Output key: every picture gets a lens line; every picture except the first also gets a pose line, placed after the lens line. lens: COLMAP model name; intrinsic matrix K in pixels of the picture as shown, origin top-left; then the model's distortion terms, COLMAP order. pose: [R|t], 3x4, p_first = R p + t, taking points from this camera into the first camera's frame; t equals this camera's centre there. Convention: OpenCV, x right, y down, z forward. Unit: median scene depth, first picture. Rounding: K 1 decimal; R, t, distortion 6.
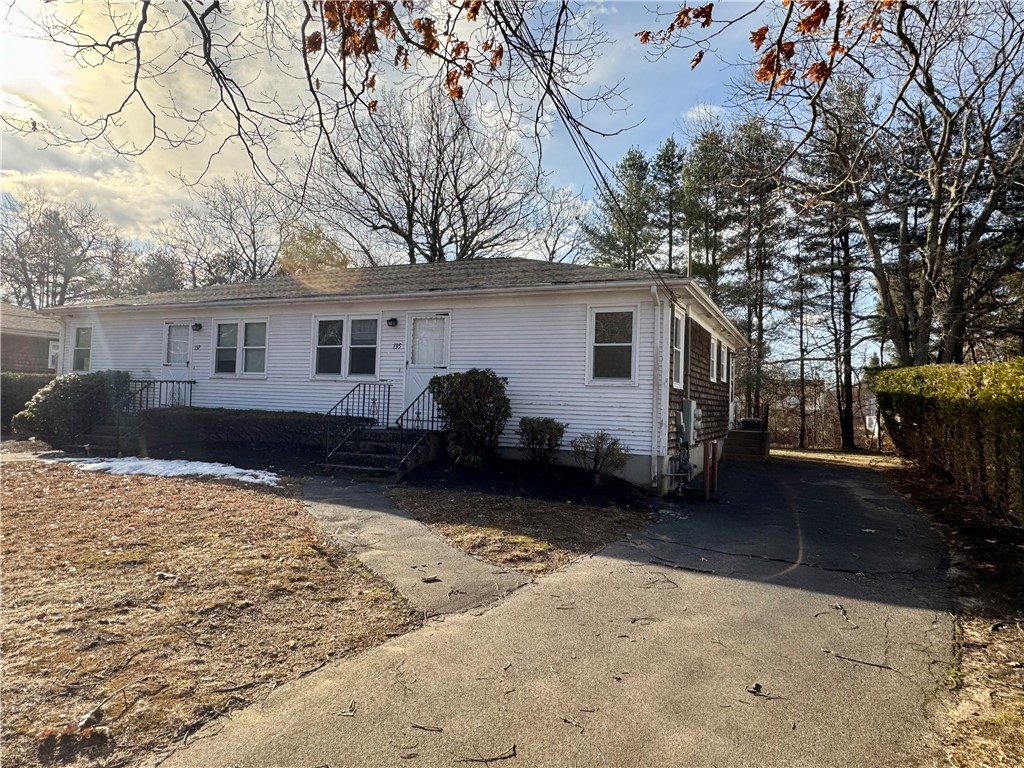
lens RADIAL K [[651.1, 0, 512.0], [0, 651.1, 384.0], [0, 0, 1]] dist [-0.026104, -0.000297]
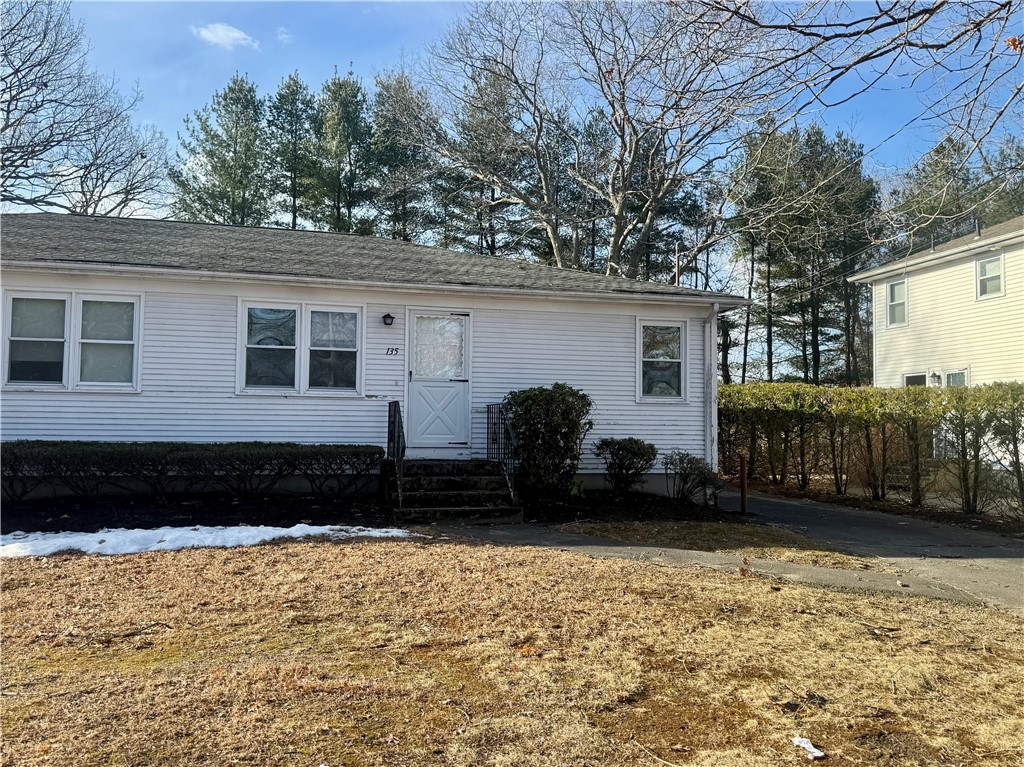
lens RADIAL K [[880.8, 0, 512.0], [0, 880.8, 383.5], [0, 0, 1]] dist [0.057115, -0.000609]
pose [[0.772745, 0.011887, 0.634605, -0.729958], [-0.001735, 0.999860, -0.016617, -0.003632], [-0.634714, 0.011739, 0.772658, 0.117872]]
